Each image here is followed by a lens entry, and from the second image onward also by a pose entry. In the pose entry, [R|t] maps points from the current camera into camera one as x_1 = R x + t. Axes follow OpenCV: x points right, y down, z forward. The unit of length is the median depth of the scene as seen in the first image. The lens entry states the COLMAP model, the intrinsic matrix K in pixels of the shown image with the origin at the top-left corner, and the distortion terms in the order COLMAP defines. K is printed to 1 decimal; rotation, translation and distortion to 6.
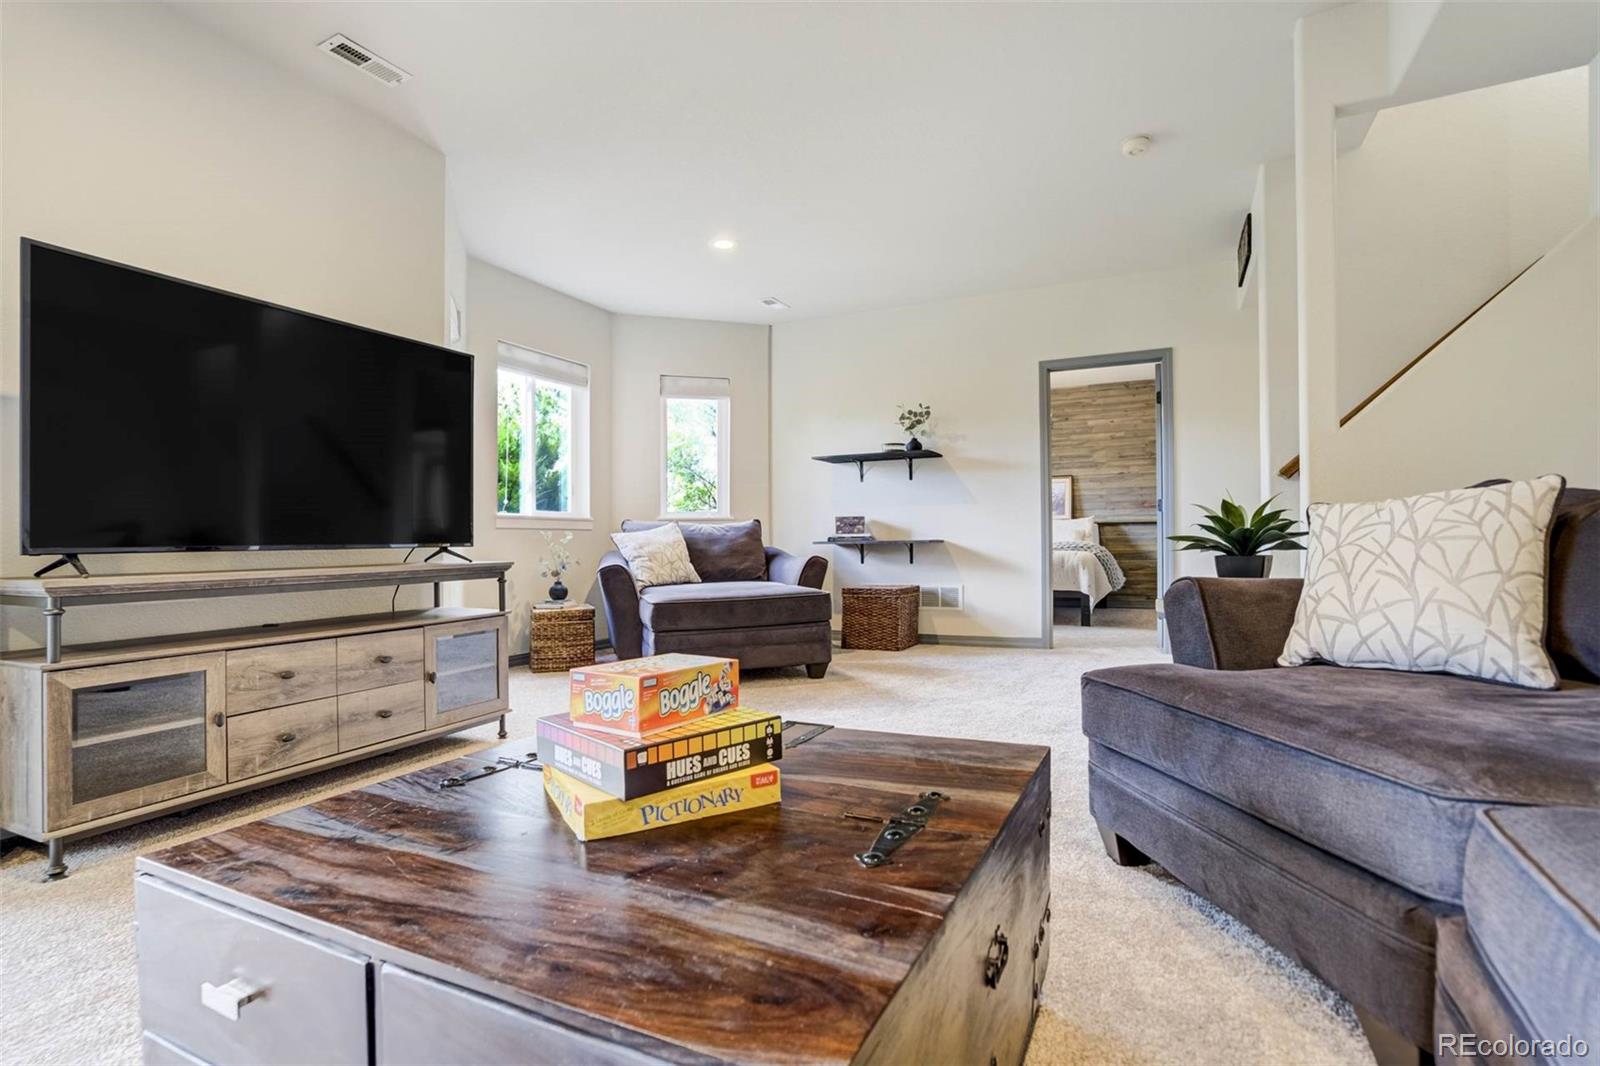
lens RADIAL K [[783.5, 0, 797.5], [0, 783.5, 534.5], [0, 0, 1]] dist [0.002260, 0.000801]
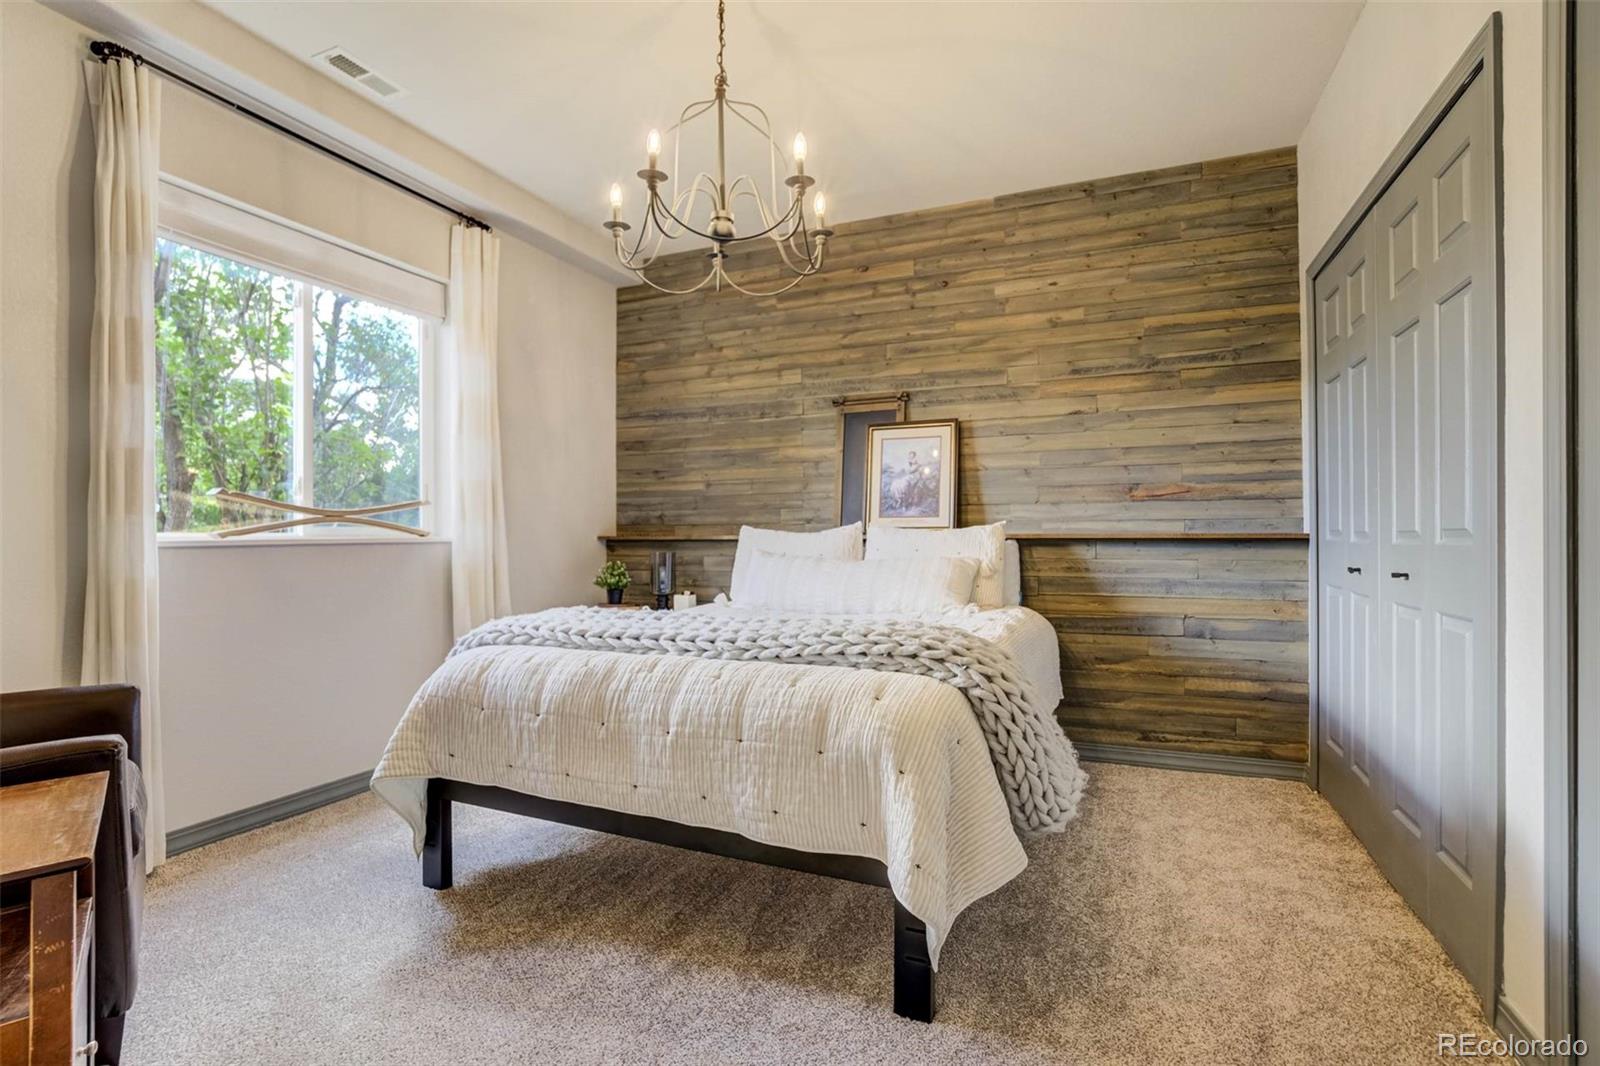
lens RADIAL K [[783.5, 0, 801.9], [0, 783.5, 523.6], [0, 0, 1]] dist [0.002260, 0.000801]
pose [[0.998923, 0.002958, 0.046310, 0.256433], [-0.002623, 0.999970, -0.007282, -0.019078], [-0.046330, 0.007153, 0.998901, 0.611045]]
